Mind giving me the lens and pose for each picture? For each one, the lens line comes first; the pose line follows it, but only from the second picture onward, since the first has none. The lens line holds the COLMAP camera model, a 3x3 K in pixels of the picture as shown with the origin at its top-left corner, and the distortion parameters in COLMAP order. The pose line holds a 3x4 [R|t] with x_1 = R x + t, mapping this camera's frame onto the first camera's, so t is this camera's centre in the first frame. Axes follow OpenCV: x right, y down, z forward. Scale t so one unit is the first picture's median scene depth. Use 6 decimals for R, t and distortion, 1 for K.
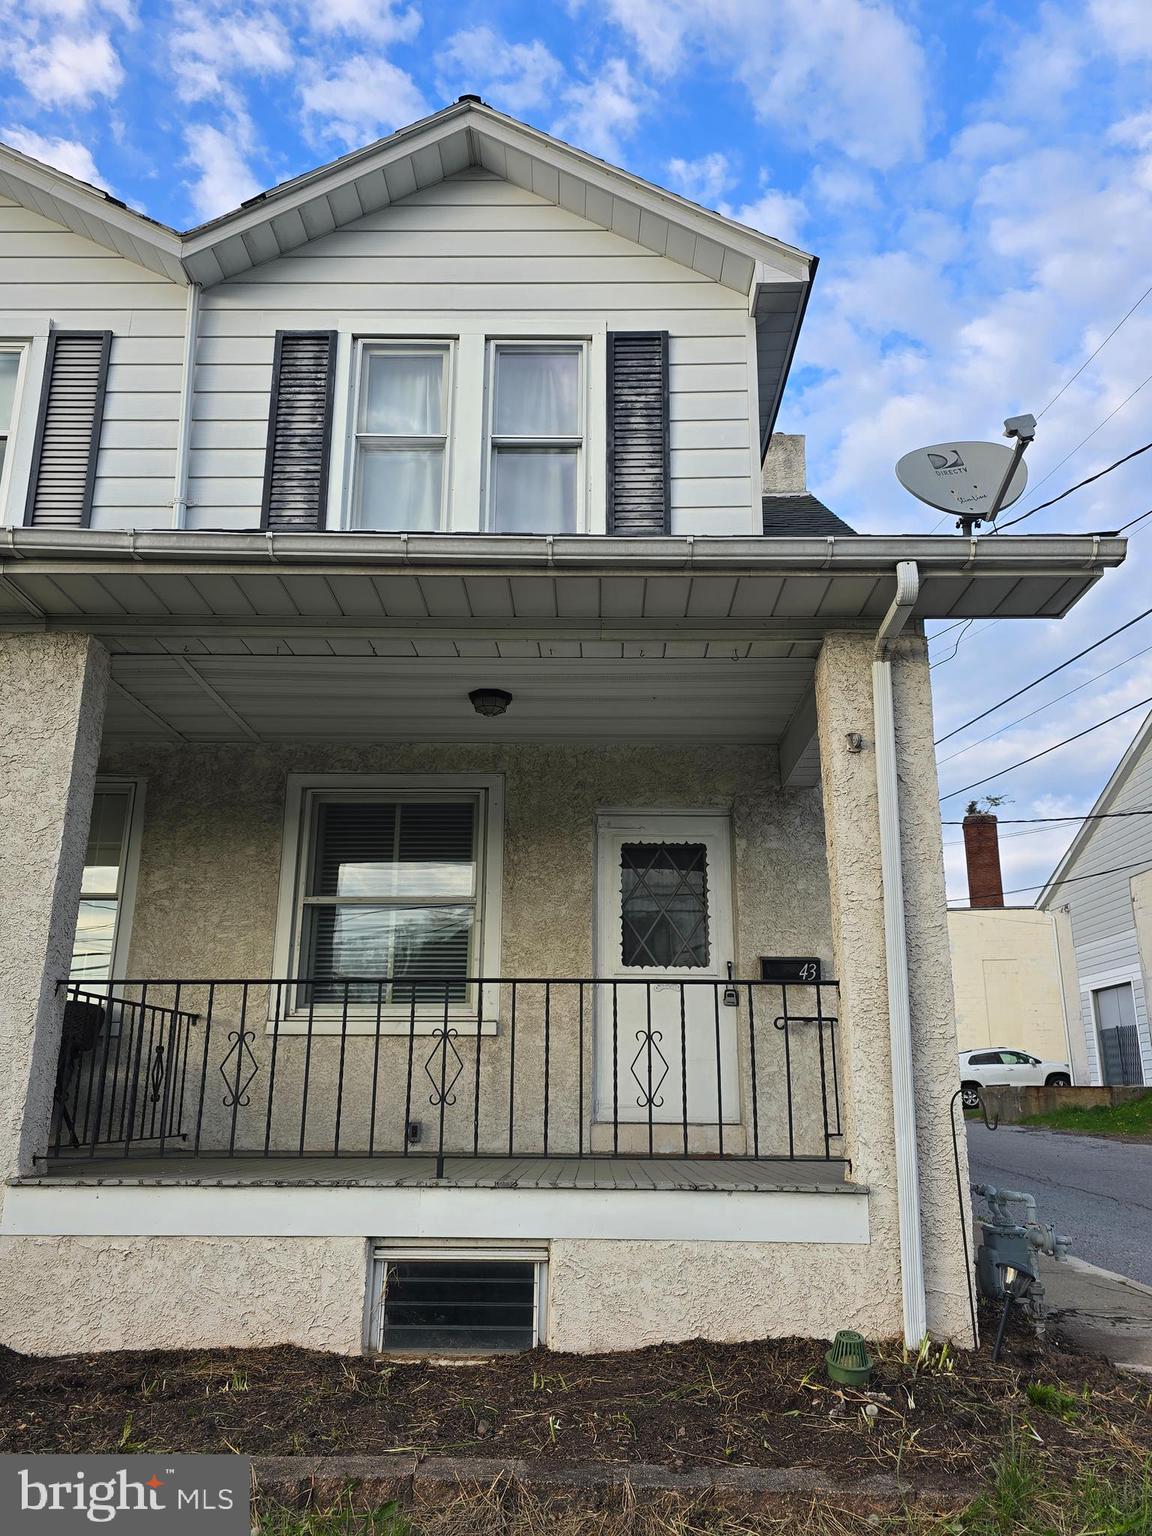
lens RADIAL K [[1196.0, 0, 576.0], [0, 1196.0, 768.0], [0, 0, 1]] dist [0.041557, -0.008393]
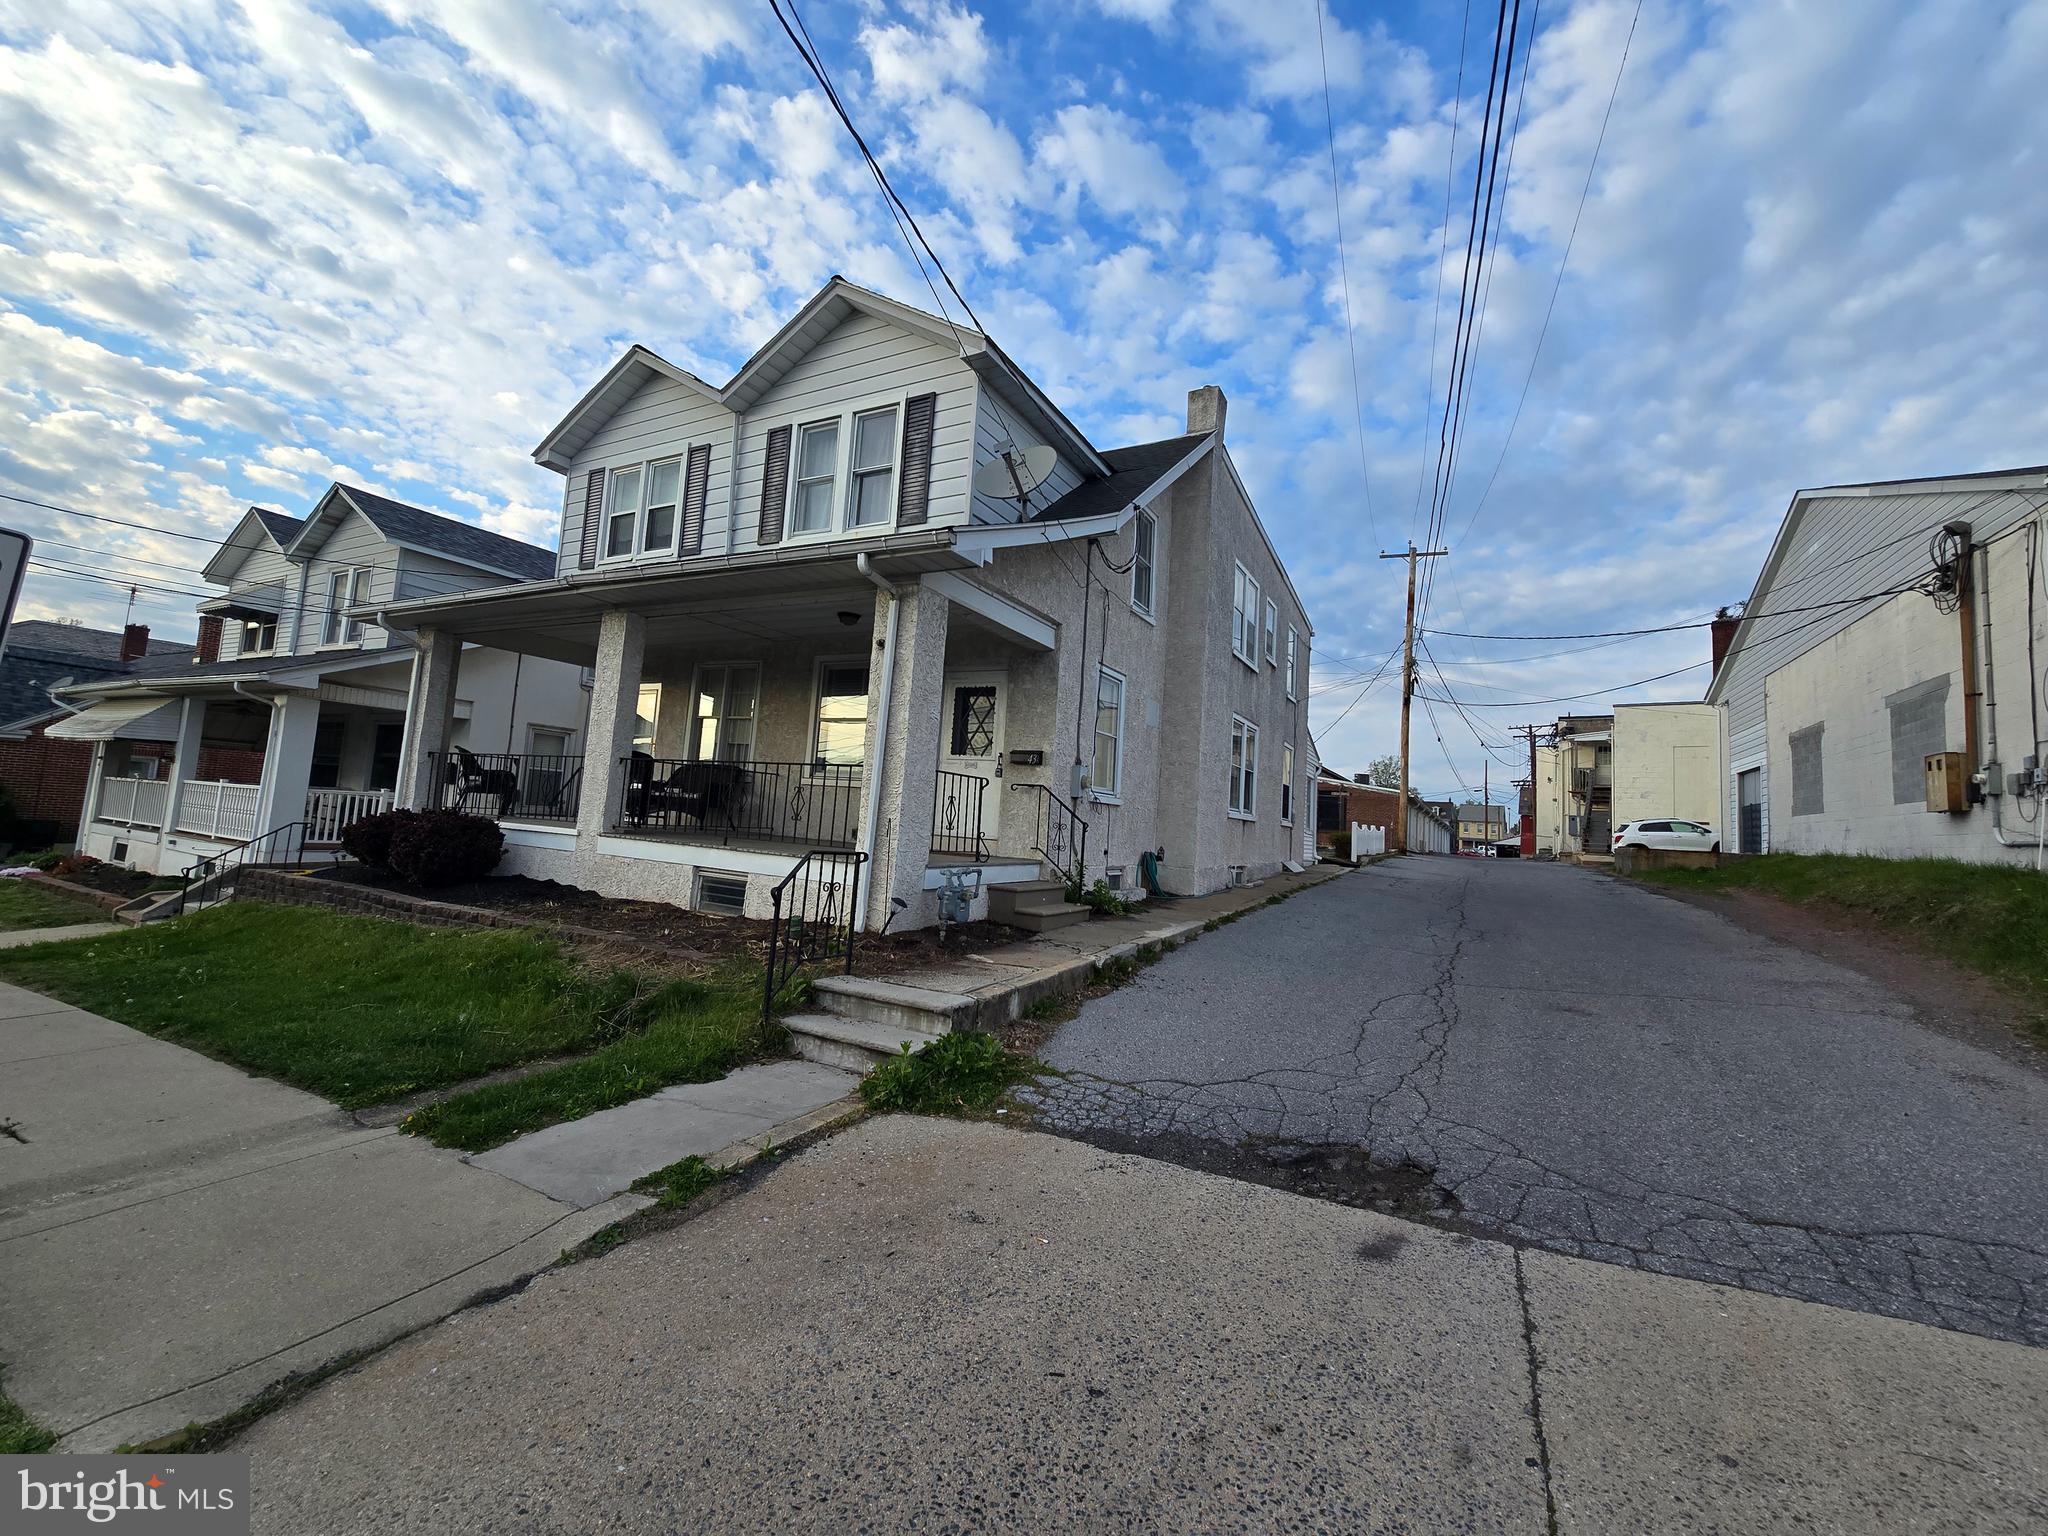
lens RADIAL K [[839.1, 0, 1015.6], [0, 839.1, 744.2], [0, 0, 1]] dist [-0.002856, -0.000307]
pose [[0.883508, 0.007416, -0.468357, 0.747771], [0.068663, 0.987023, 0.145156, -0.030768], [0.463355, -0.160405, 0.871534, -0.076922]]
